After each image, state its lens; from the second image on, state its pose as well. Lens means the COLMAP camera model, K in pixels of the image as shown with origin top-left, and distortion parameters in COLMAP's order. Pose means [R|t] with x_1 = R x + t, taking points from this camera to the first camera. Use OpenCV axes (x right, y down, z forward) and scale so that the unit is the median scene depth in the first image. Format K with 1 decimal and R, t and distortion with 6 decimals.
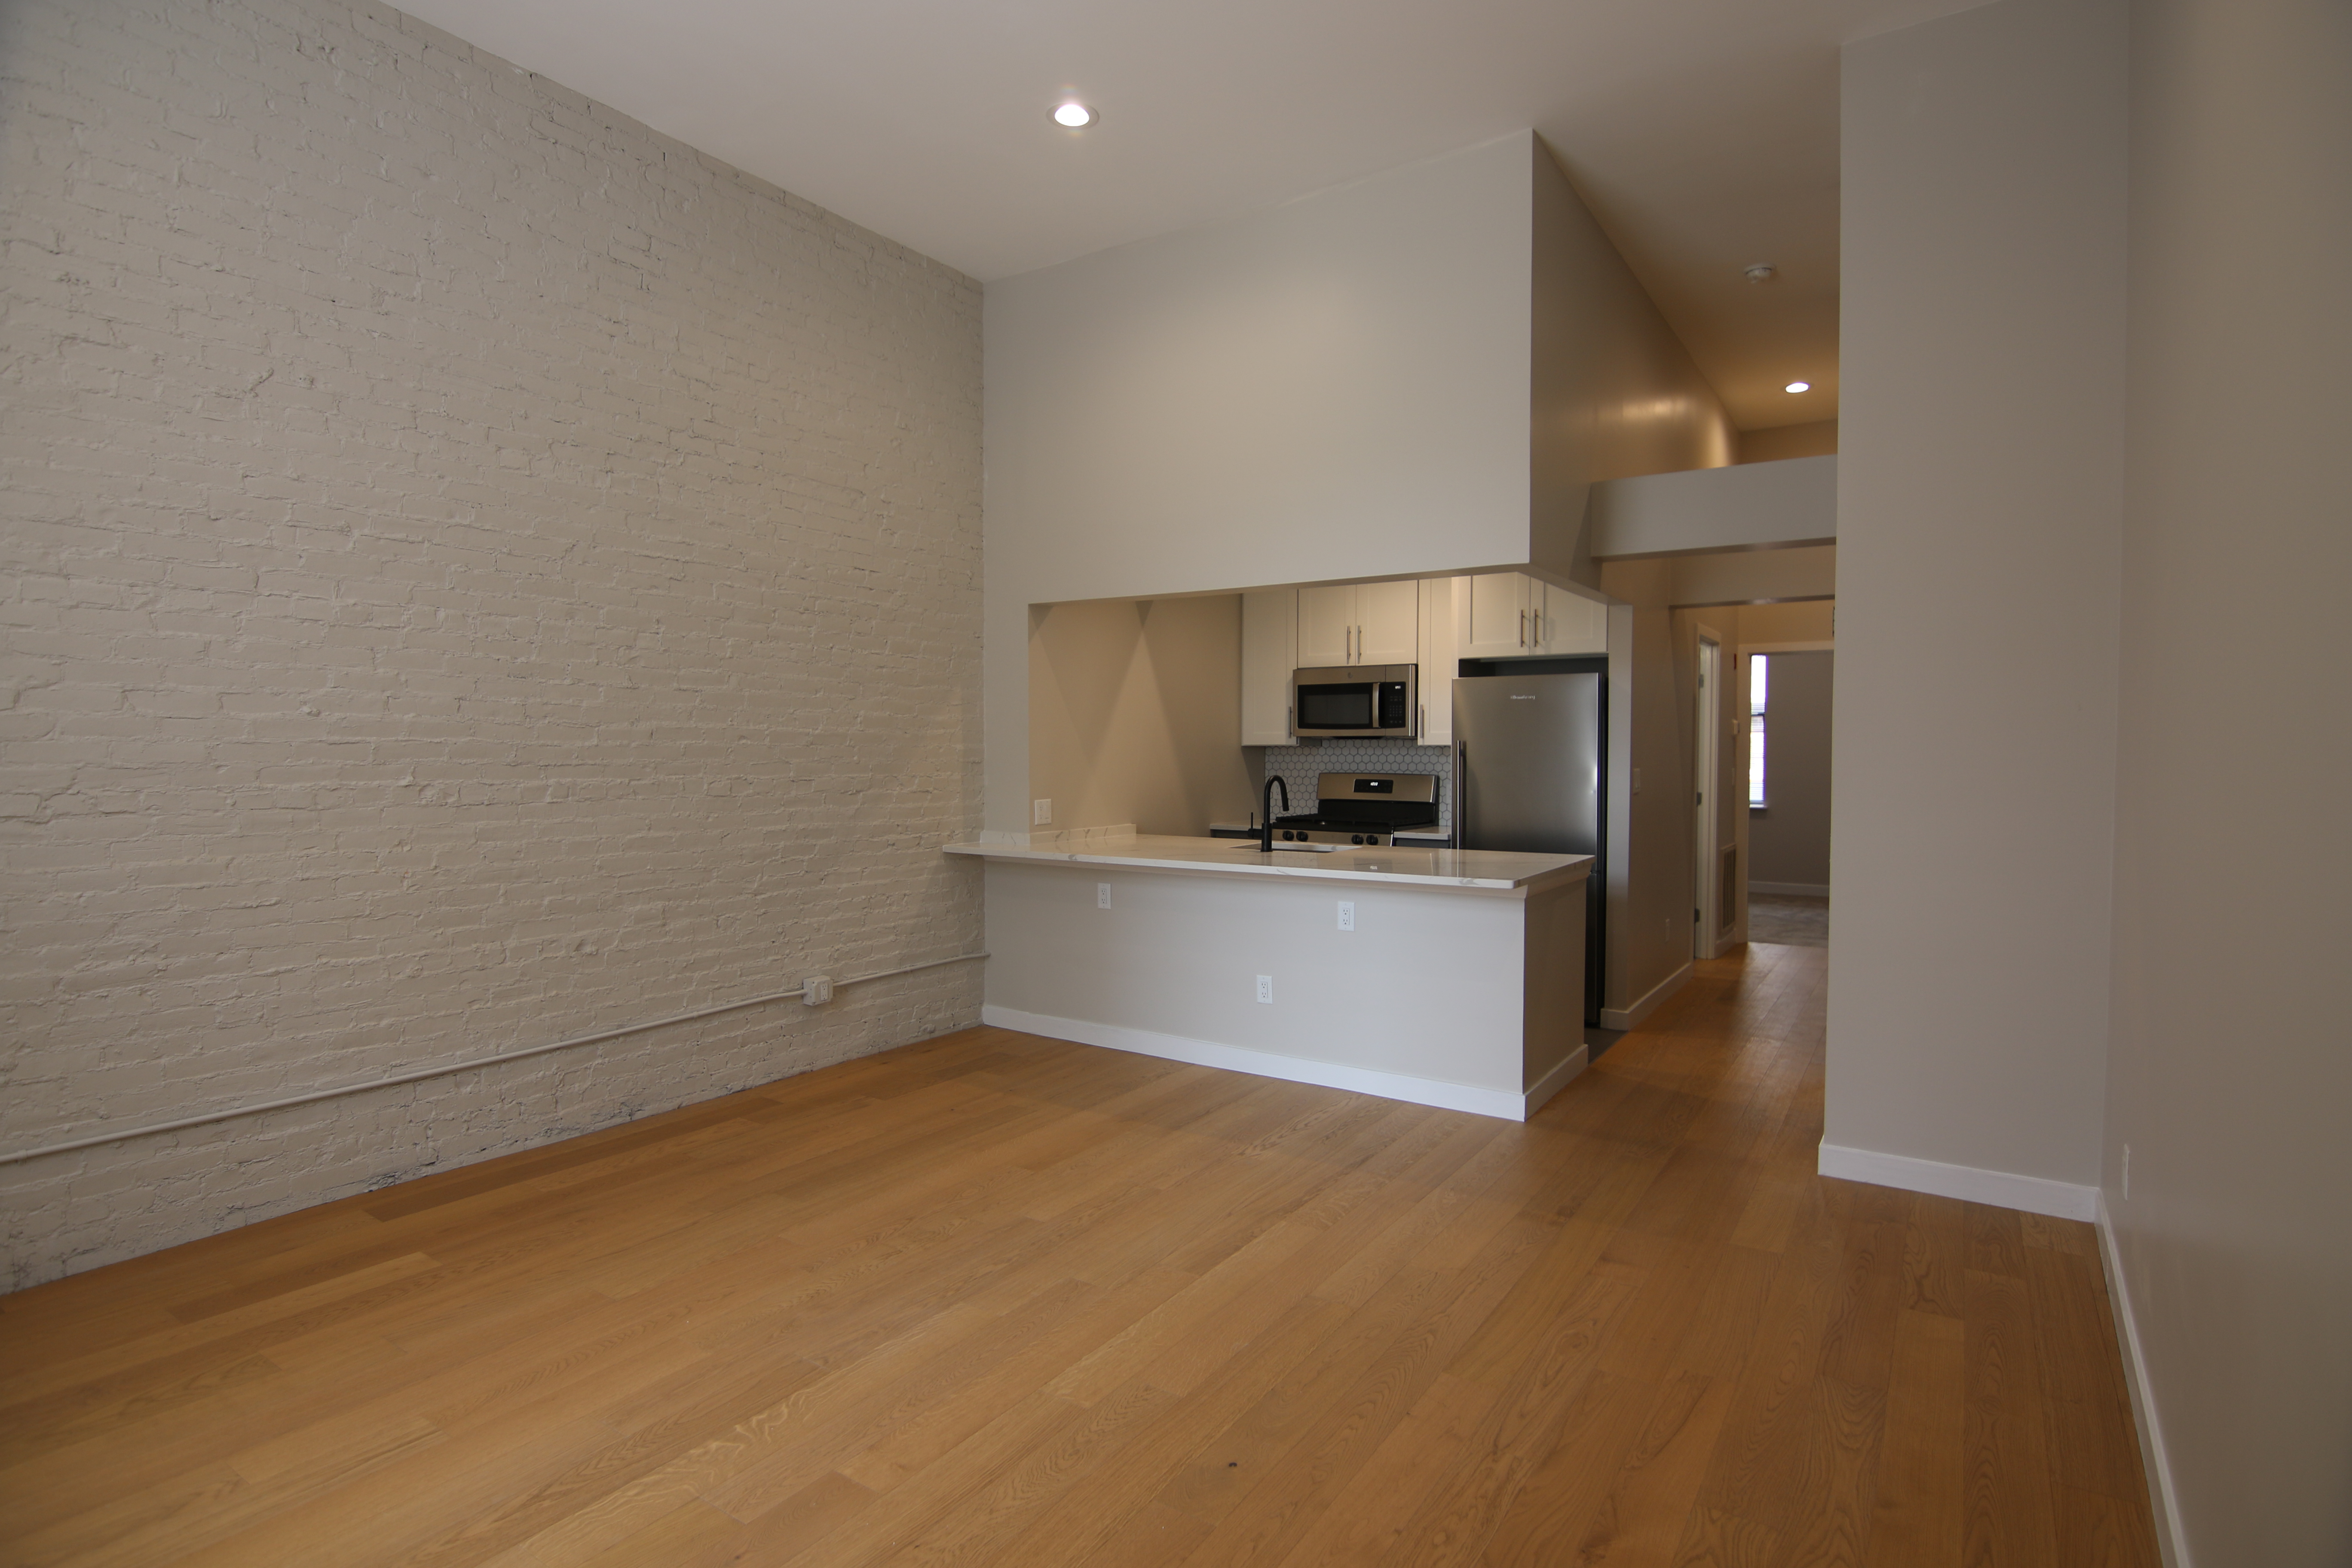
lens RADIAL K [[1191.2, 0, 1177.5], [0, 1191.2, 792.8], [0, 0, 1]] dist [-0.002459, -0.013541]
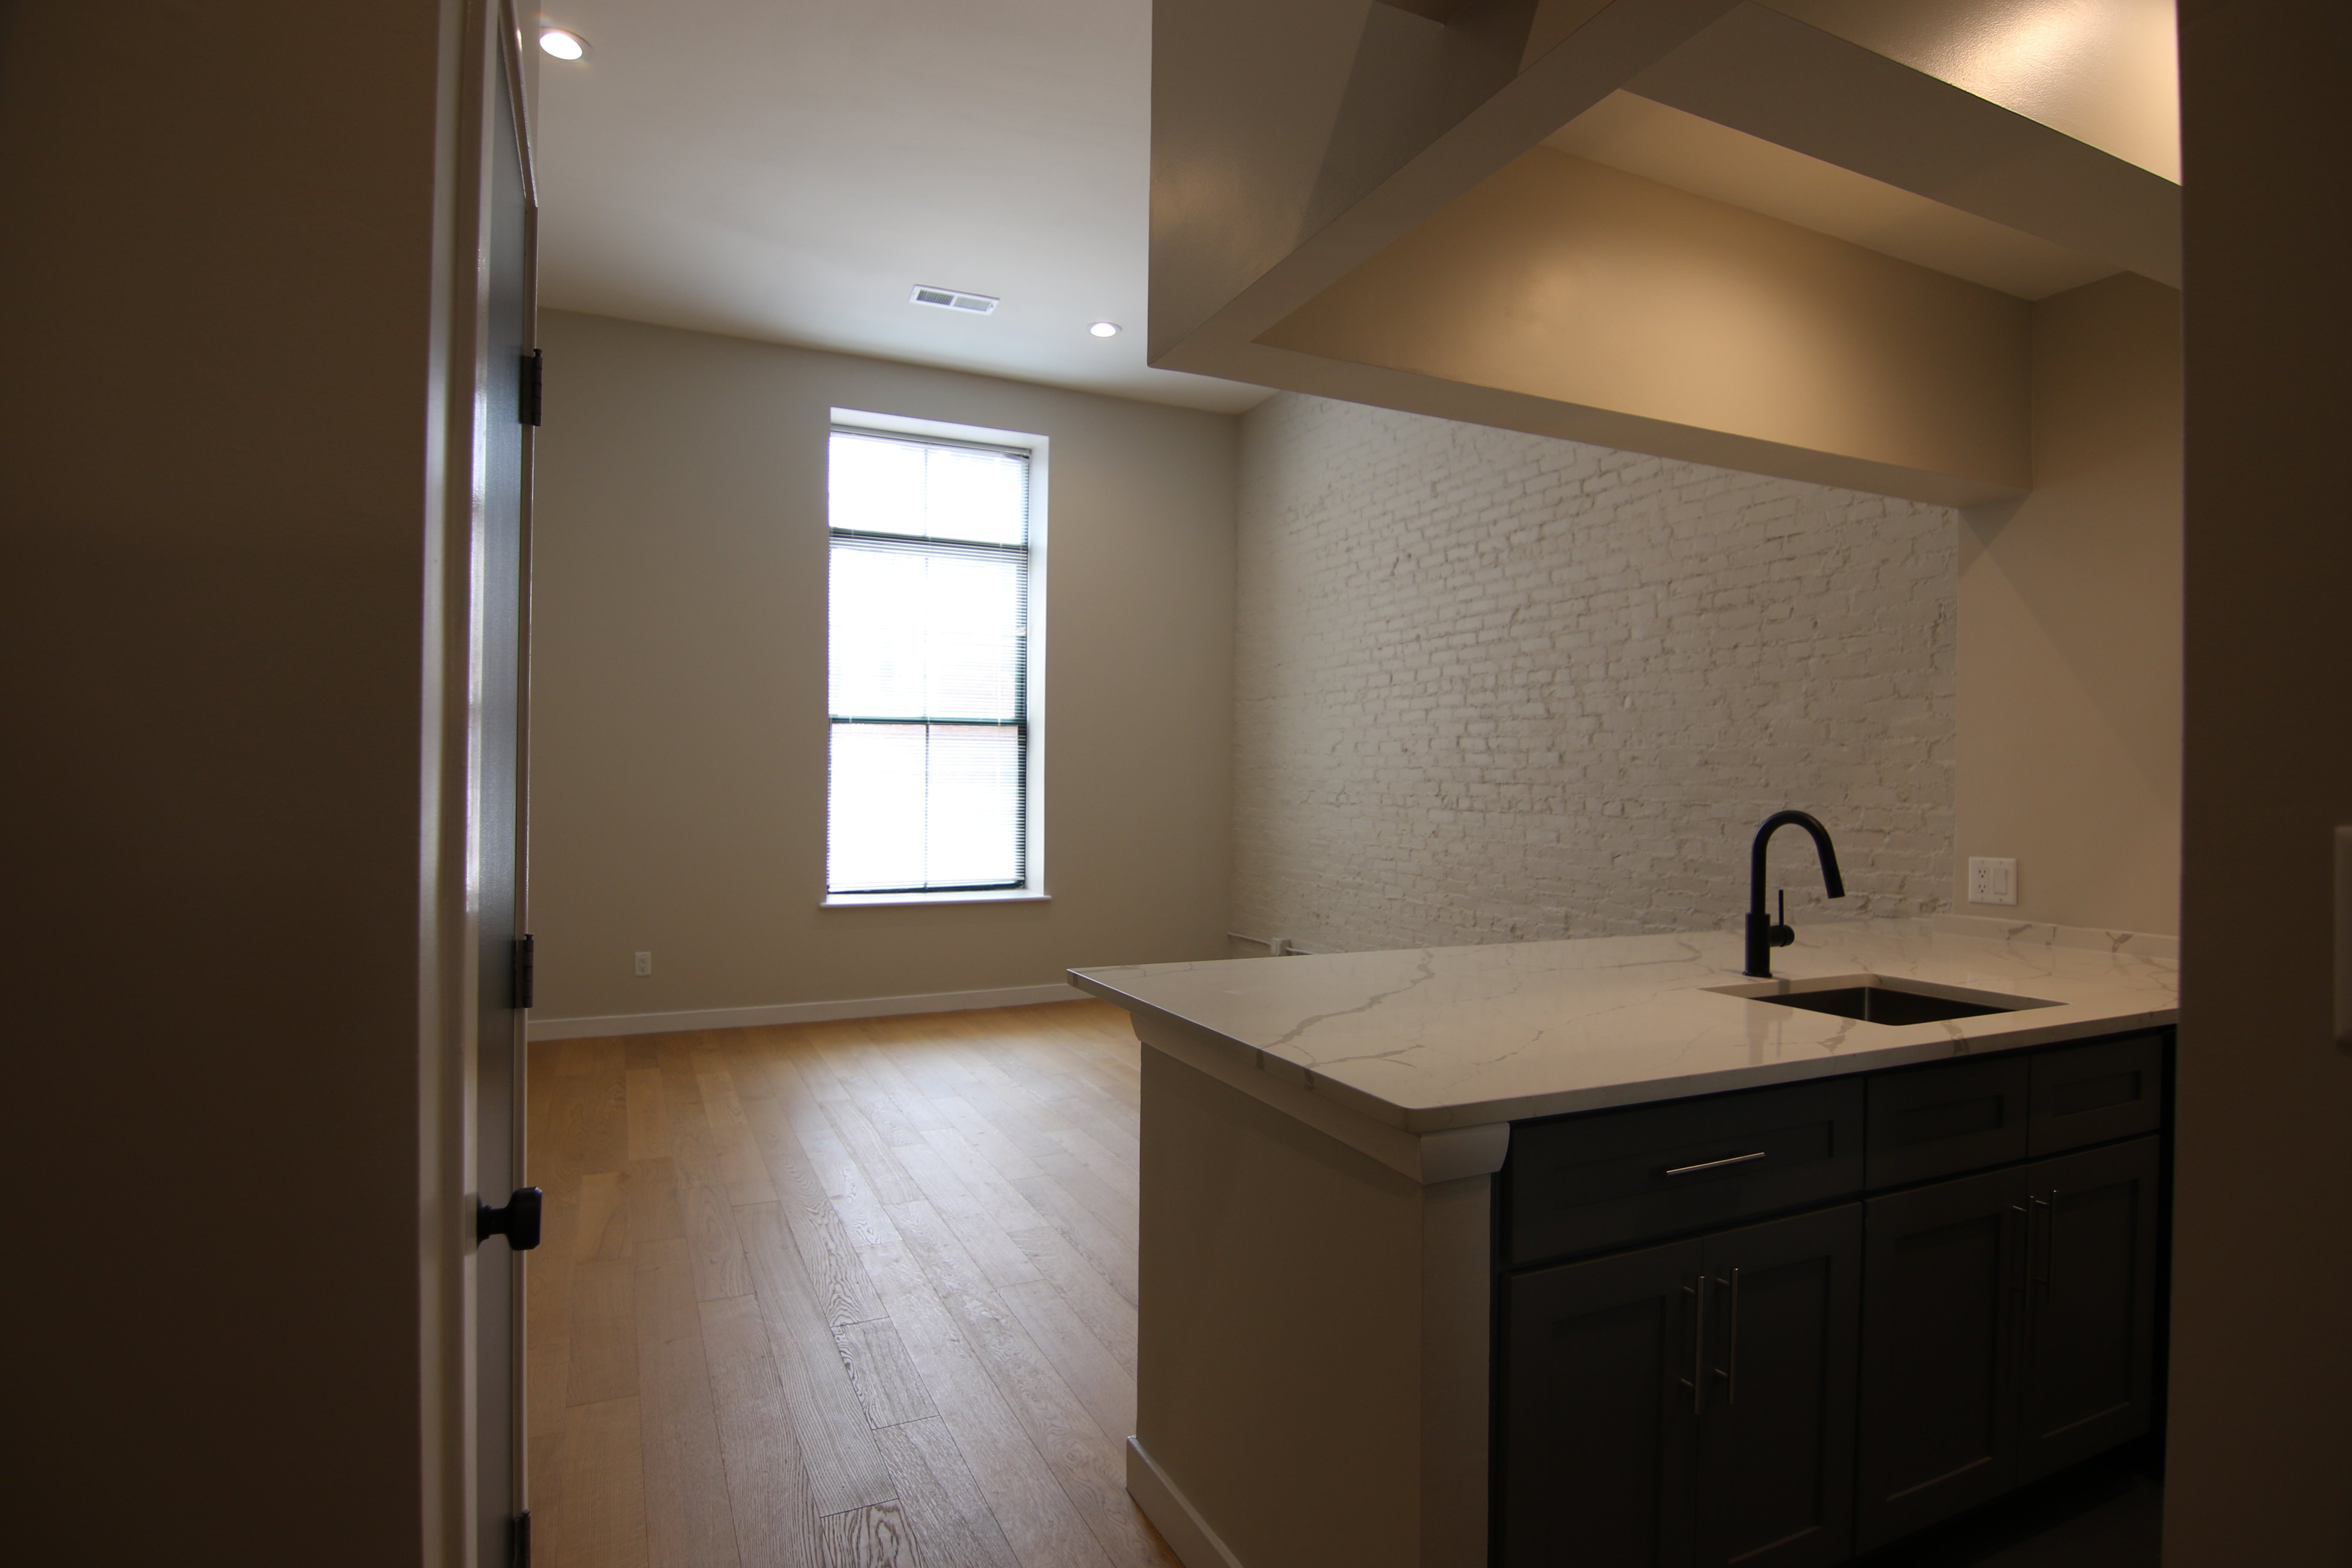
lens RADIAL K [[1191.2, 0, 1177.5], [0, 1191.2, 792.8], [0, 0, 1]] dist [-0.002459, -0.013541]
pose [[-0.517805, -0.001181, -0.855498, 0.621172], [-0.043041, 0.998769, 0.024673, -0.024366], [0.854415, 0.049597, -0.517218, 1.108345]]
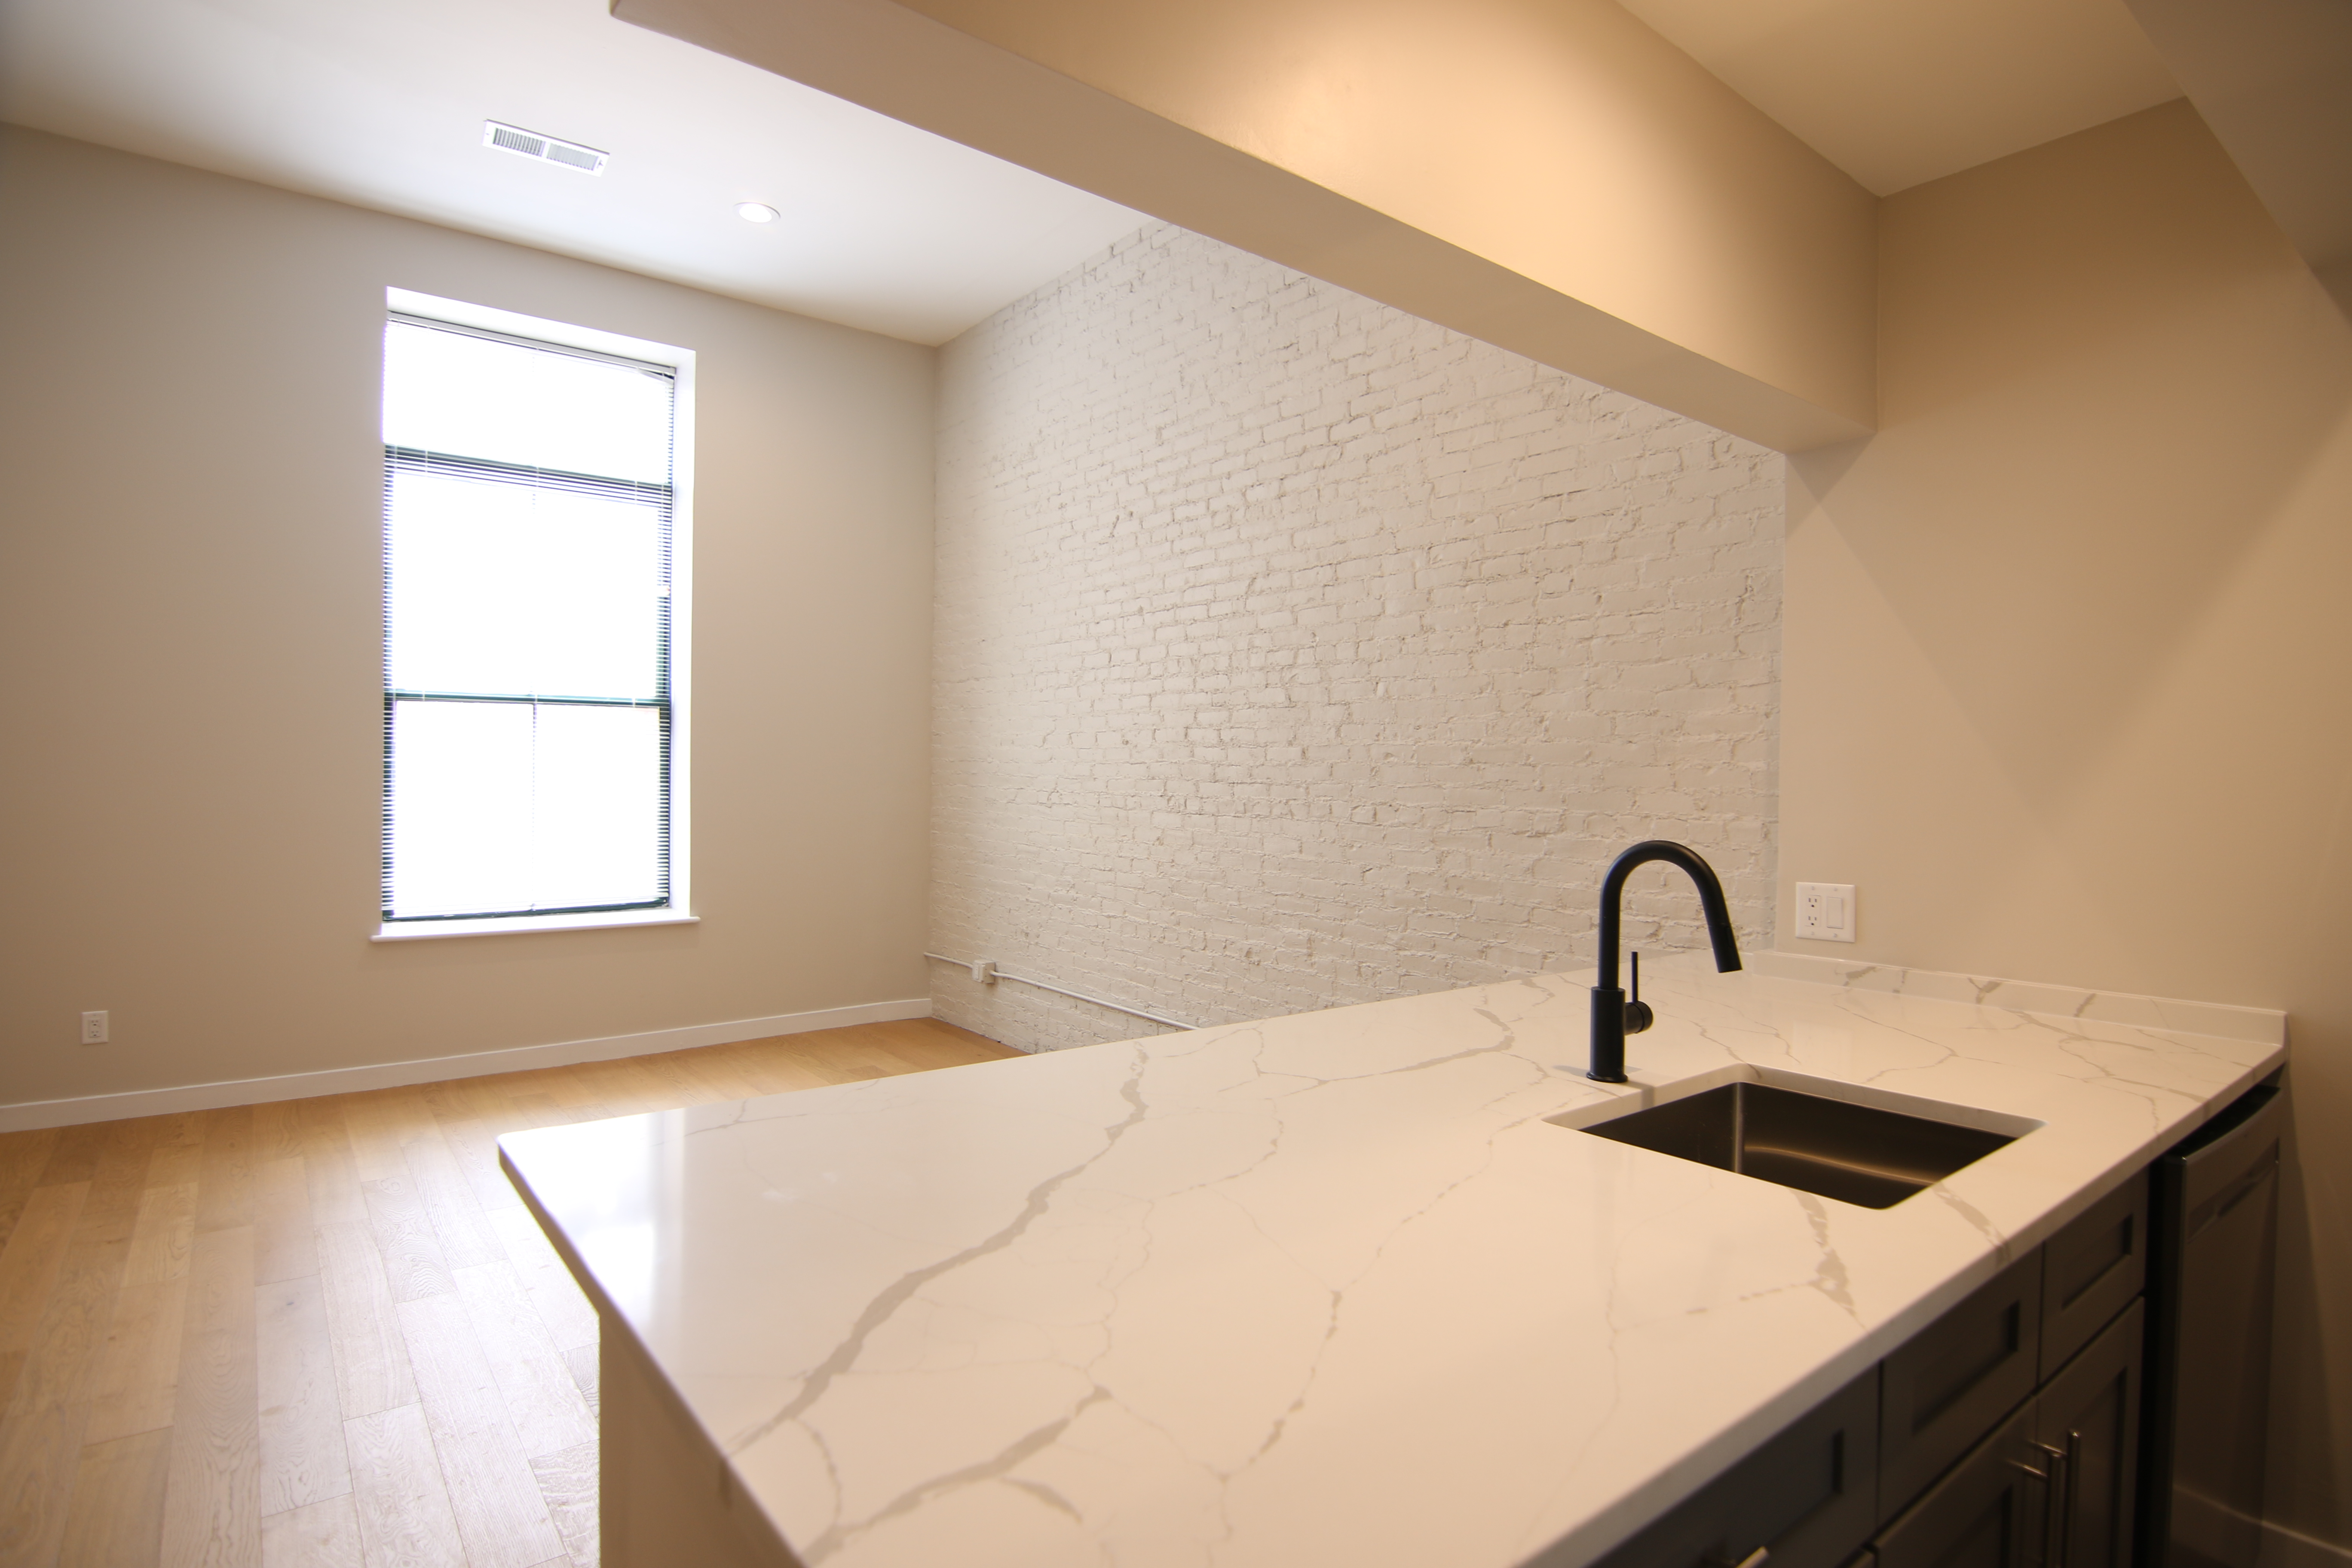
lens RADIAL K [[1191.2, 0, 1177.5], [0, 1191.2, 792.8], [0, 0, 1]] dist [-0.002459, -0.013541]
pose [[-0.315537, 0.006868, -0.948888, 0.437284], [-0.049164, 0.998512, 0.023576, -0.030331], [0.947639, 0.054090, -0.314730, 1.049328]]
